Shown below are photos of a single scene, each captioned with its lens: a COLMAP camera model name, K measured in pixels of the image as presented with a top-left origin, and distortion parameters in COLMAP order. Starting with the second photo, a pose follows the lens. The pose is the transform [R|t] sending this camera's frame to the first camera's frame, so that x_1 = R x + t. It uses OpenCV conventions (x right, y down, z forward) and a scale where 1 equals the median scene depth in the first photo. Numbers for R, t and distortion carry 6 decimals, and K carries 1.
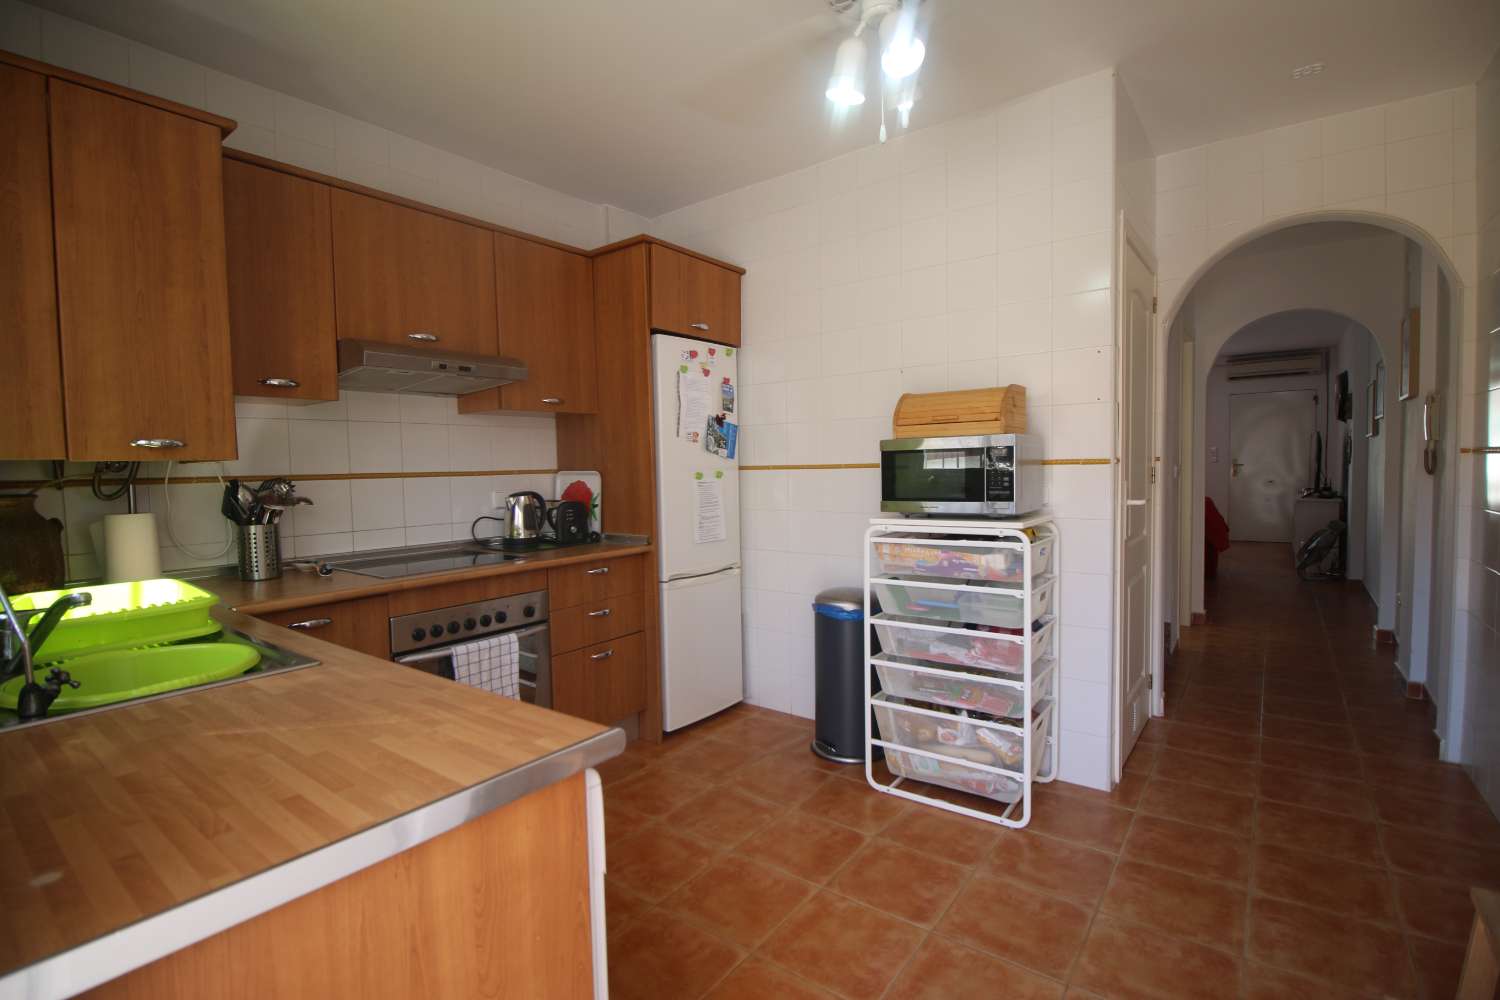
lens RADIAL K [[692.2, 0, 749.2], [0, 692.2, 503.1], [0, 0, 1]] dist [0.000390, -0.013603]
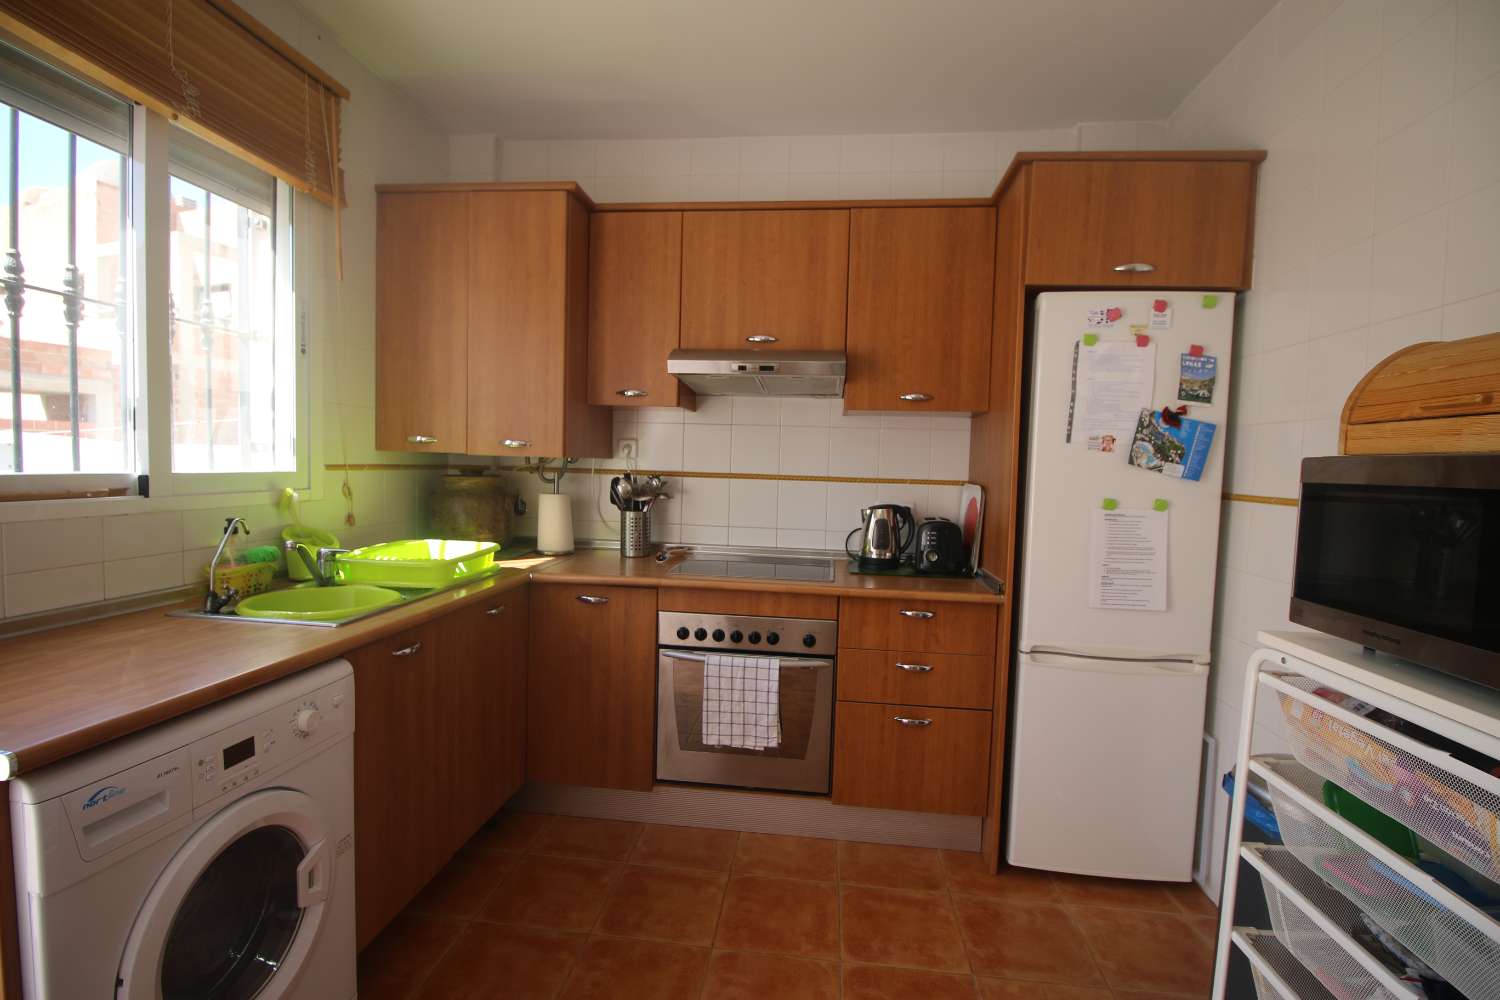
lens RADIAL K [[692.2, 0, 749.8], [0, 692.2, 502.6], [0, 0, 1]] dist [0.000390, -0.013603]
pose [[0.509759, 0.086442, -0.855964, 0.330274], [-0.087753, 0.994974, 0.048220, -0.045902], [0.855830, 0.050533, 0.514783, 0.417213]]
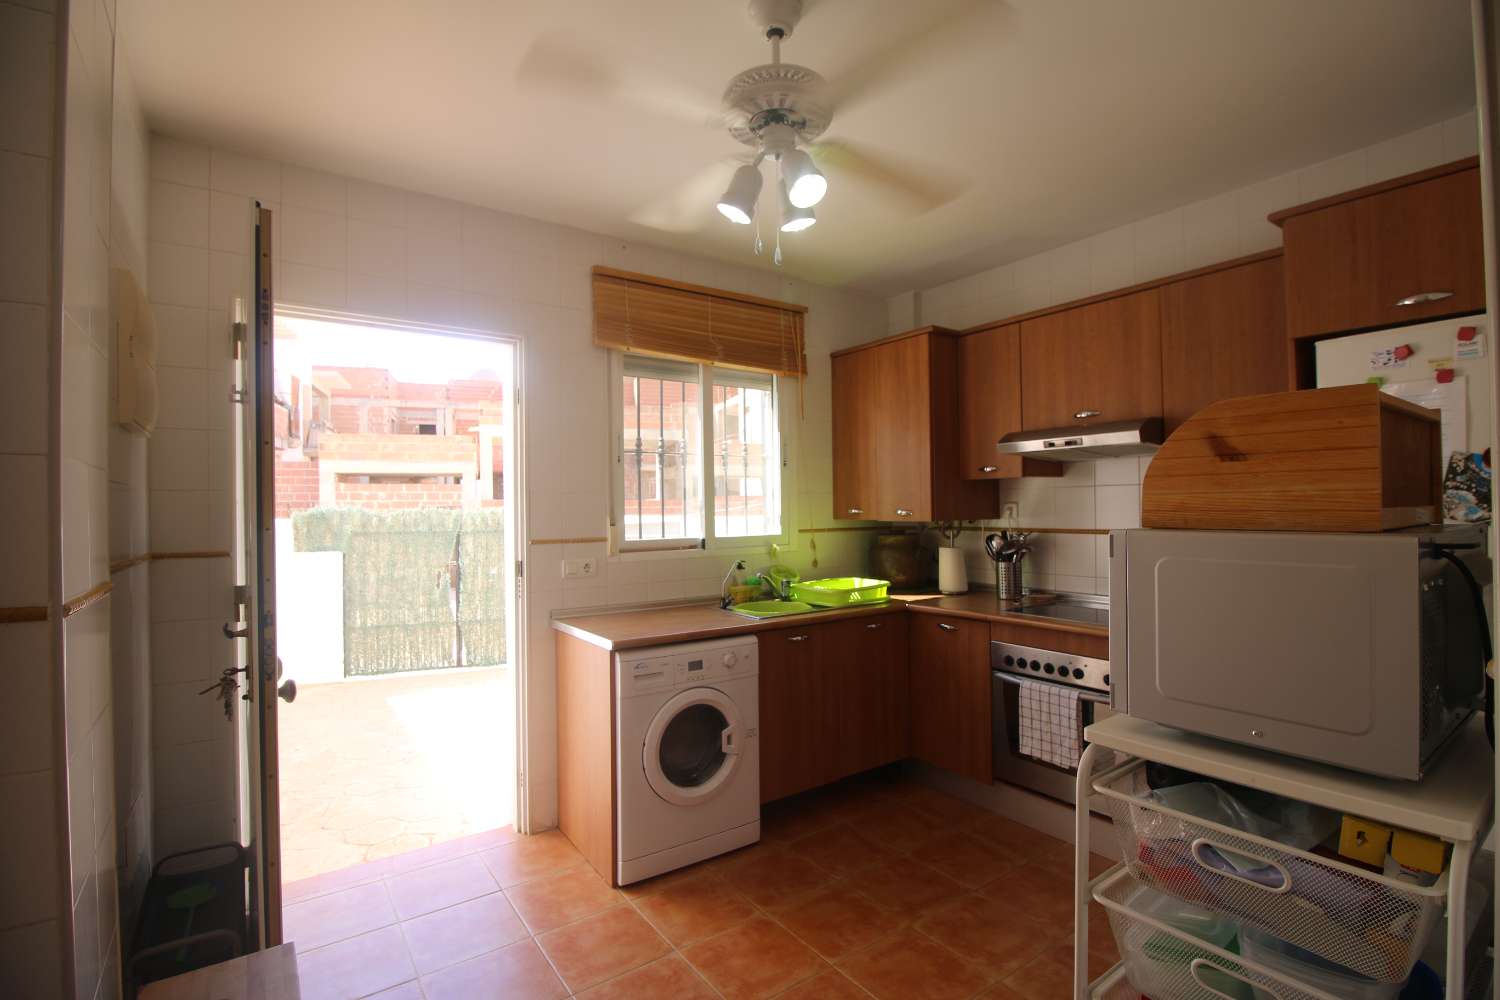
lens RADIAL K [[692.2, 0, 750.6], [0, 692.2, 500.9], [0, 0, 1]] dist [0.000390, -0.013603]
pose [[-0.298408, 0.017016, -0.954287, 0.672178], [-0.031843, 0.999107, 0.027772, -0.094960], [0.953907, 0.038675, -0.297600, 0.696686]]
